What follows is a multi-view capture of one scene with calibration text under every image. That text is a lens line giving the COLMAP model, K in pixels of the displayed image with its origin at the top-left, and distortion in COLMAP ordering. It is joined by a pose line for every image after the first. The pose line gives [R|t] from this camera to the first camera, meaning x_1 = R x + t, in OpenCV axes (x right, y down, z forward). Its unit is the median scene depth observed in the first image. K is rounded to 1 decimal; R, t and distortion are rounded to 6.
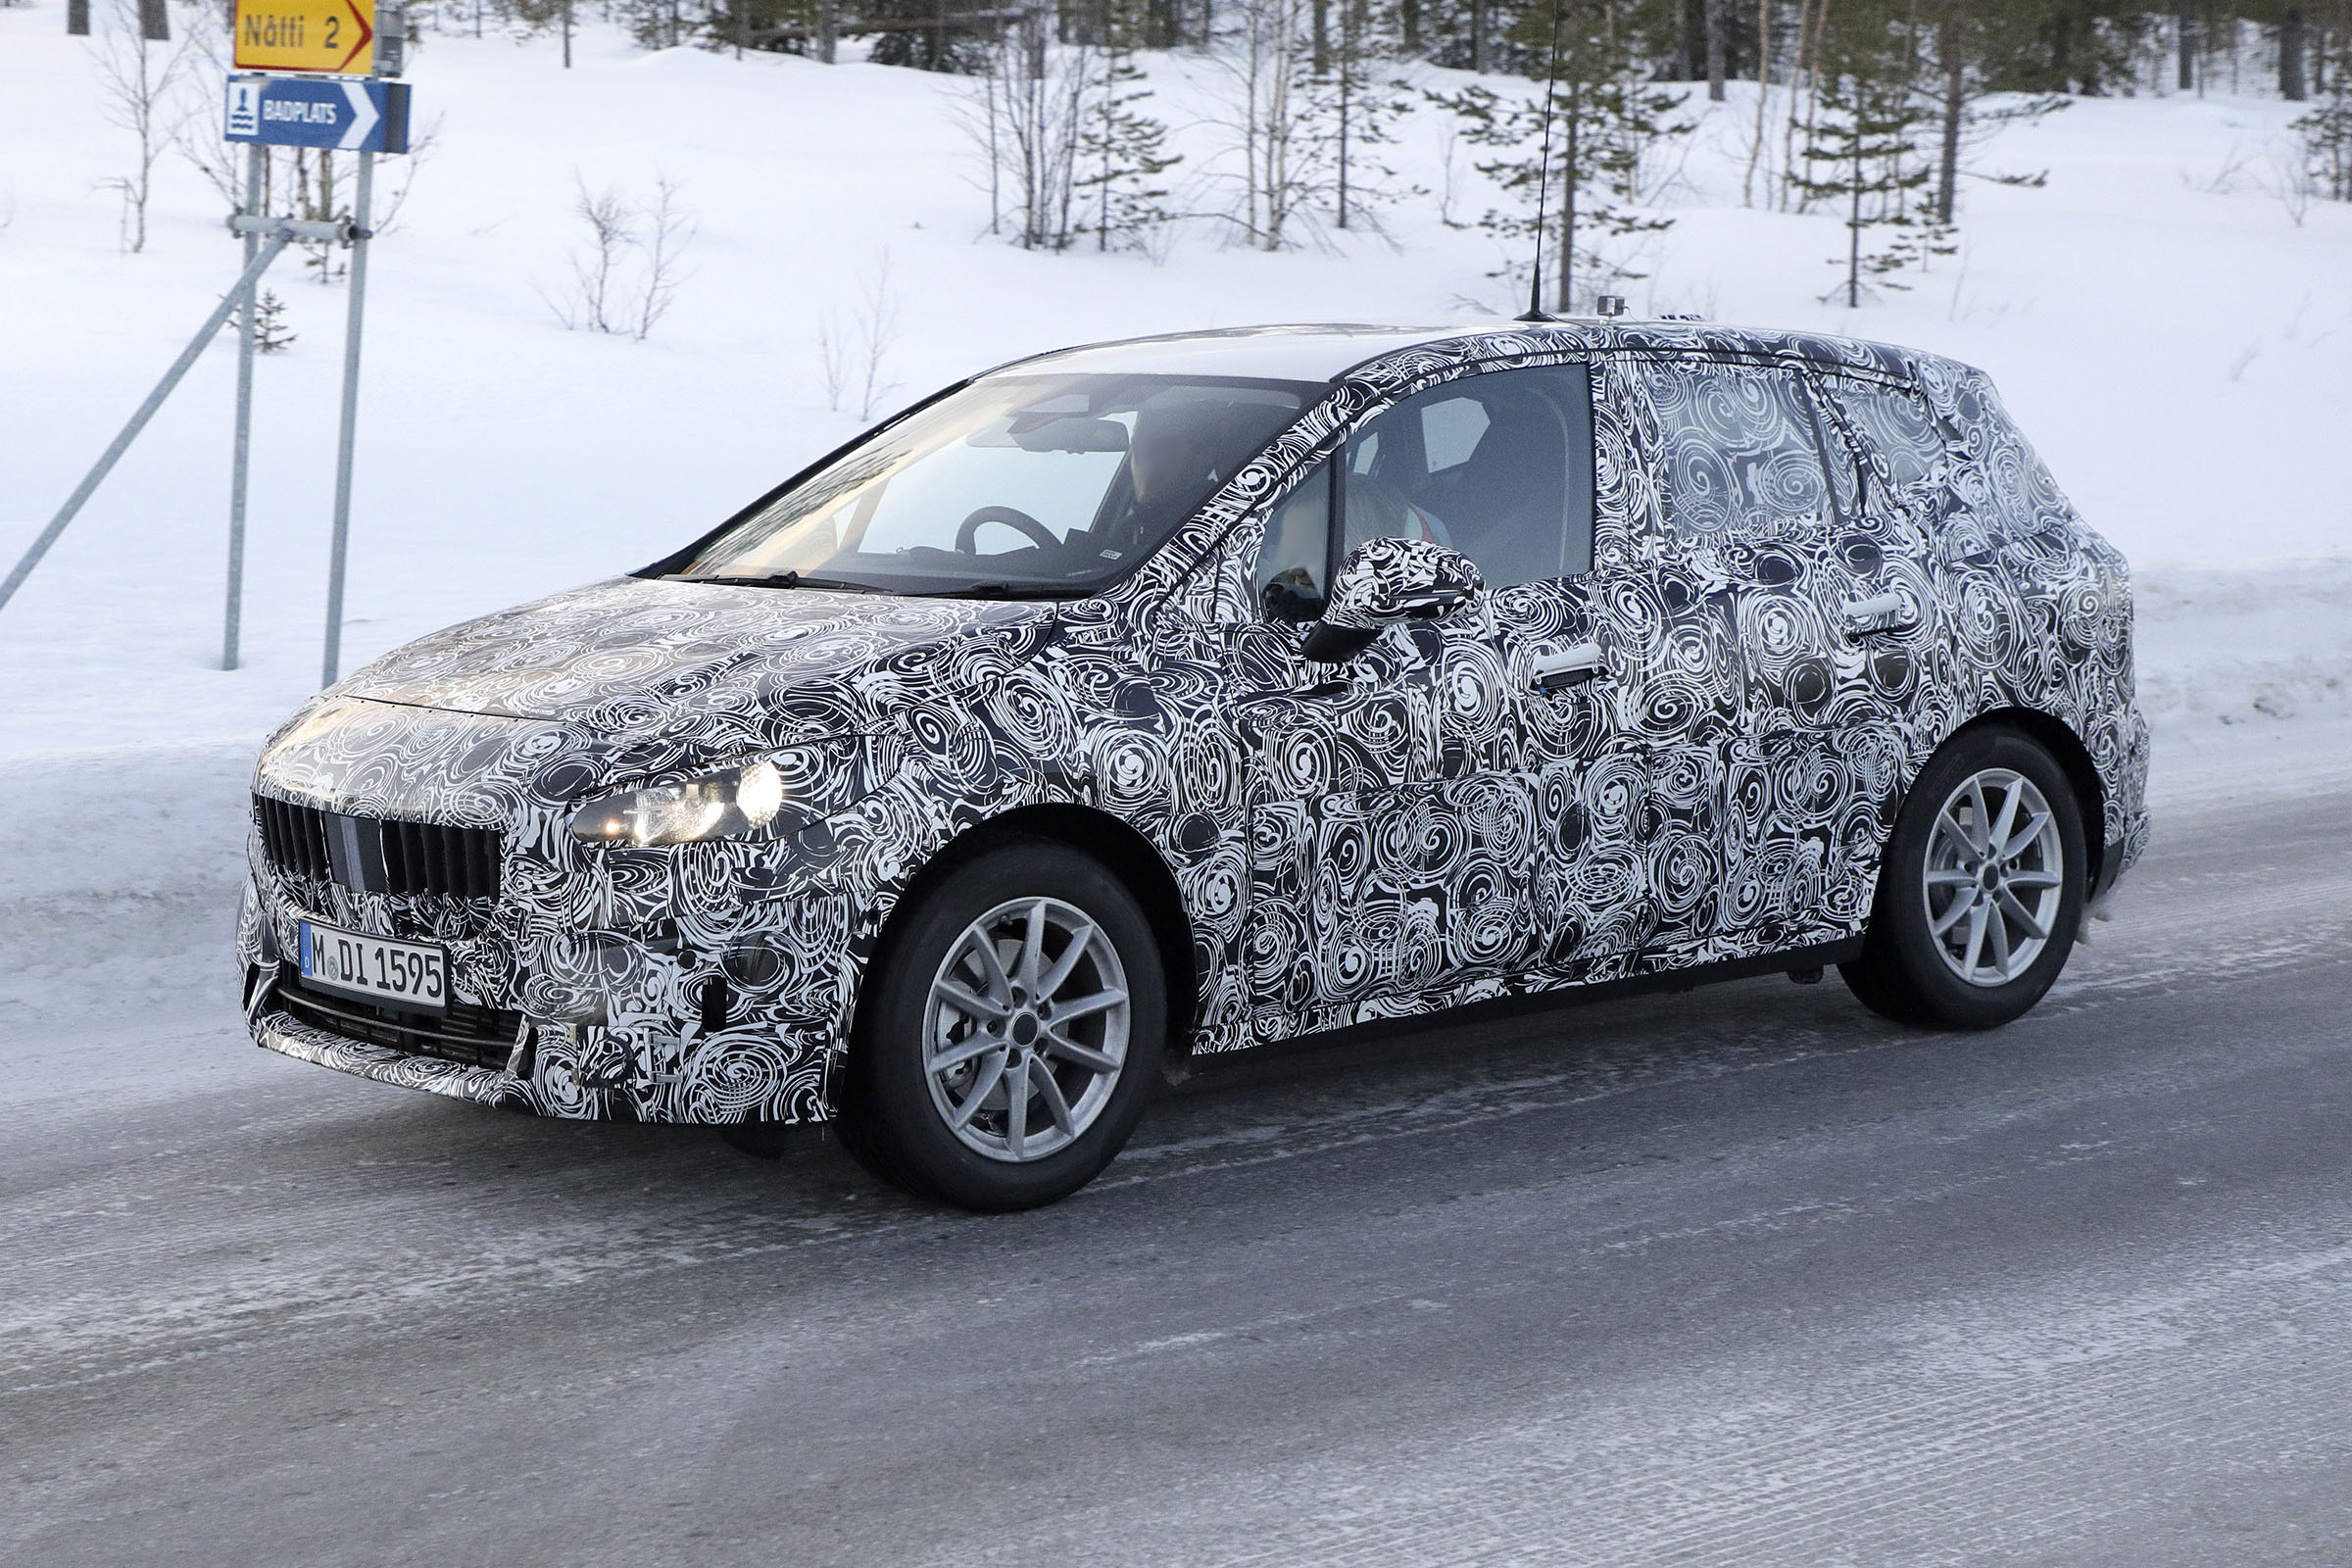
lens RADIAL K [[4000.1, 0, 1136.1], [0, 4000.1, 774.6], [0, 0, 1]] dist [0.070133, -0.109130]
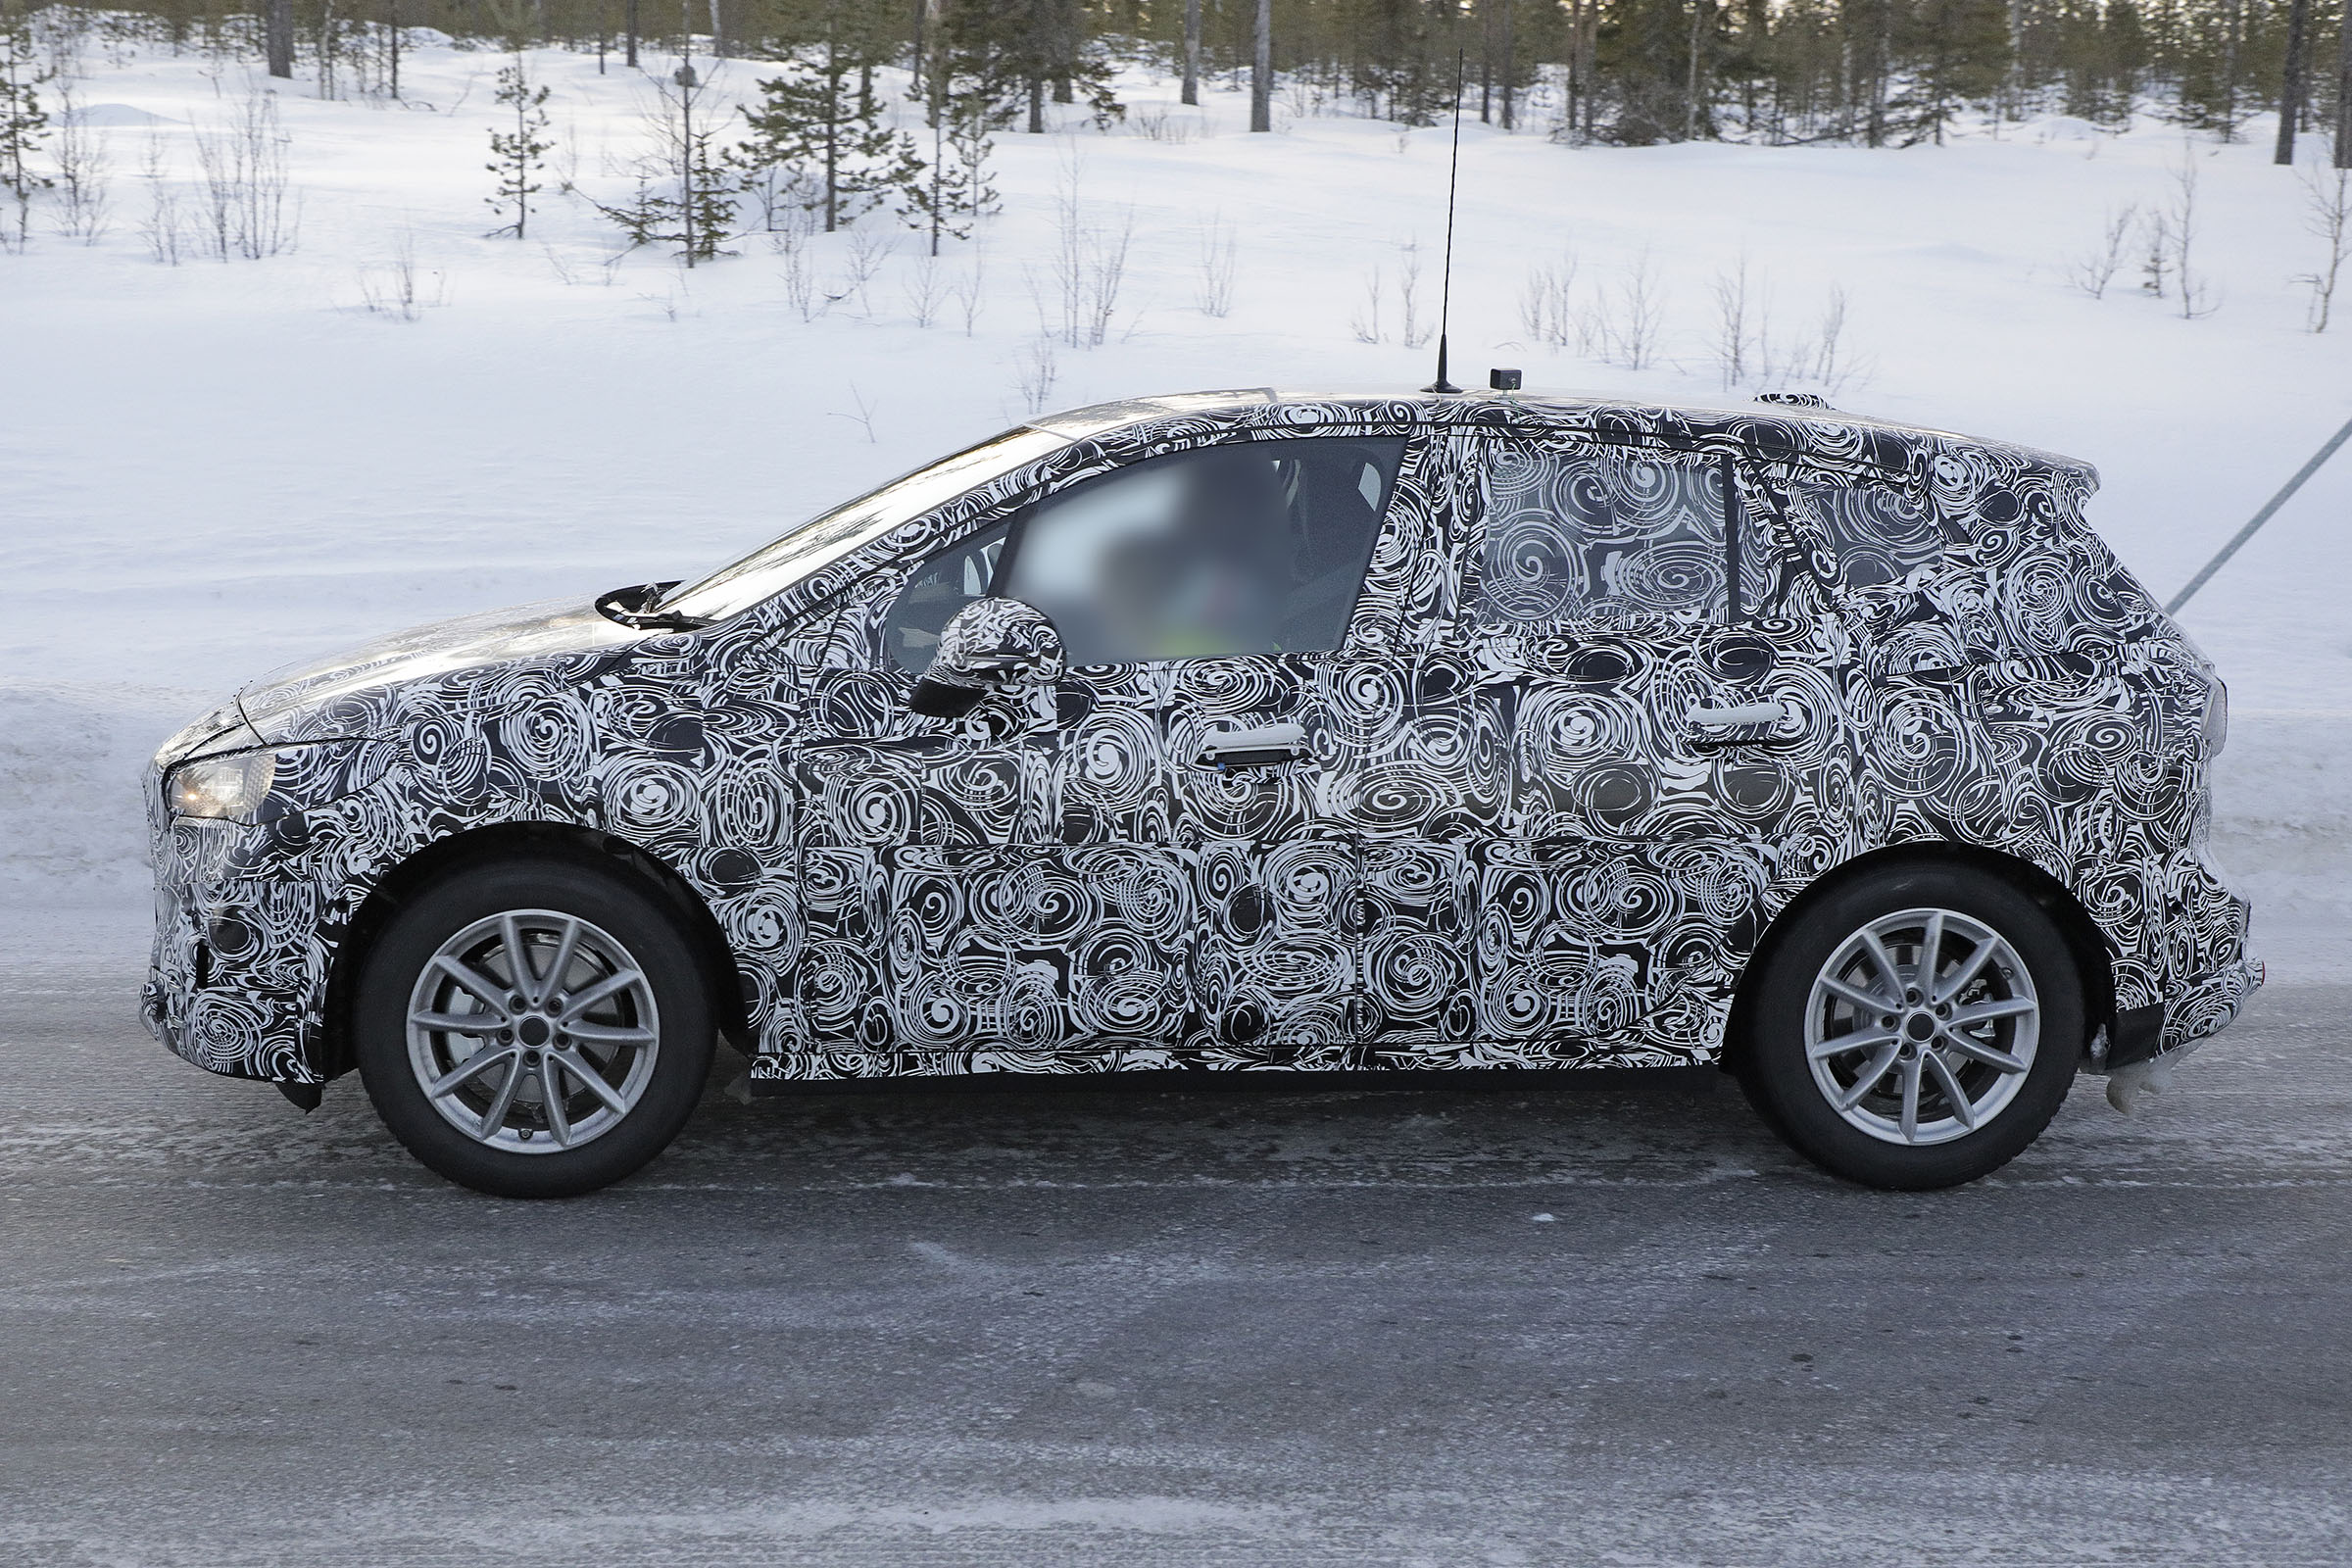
lens RADIAL K [[2970.6, 0, 1189.3], [0, 2970.6, 740.5], [0, 0, 1]] dist [0.011366, -0.014248]
pose [[0.831418, 0.100591, -0.546466, 0.517338], [-0.096004, 0.994692, 0.037032, -0.056346], [0.547290, 0.021674, 0.836662, 0.408578]]
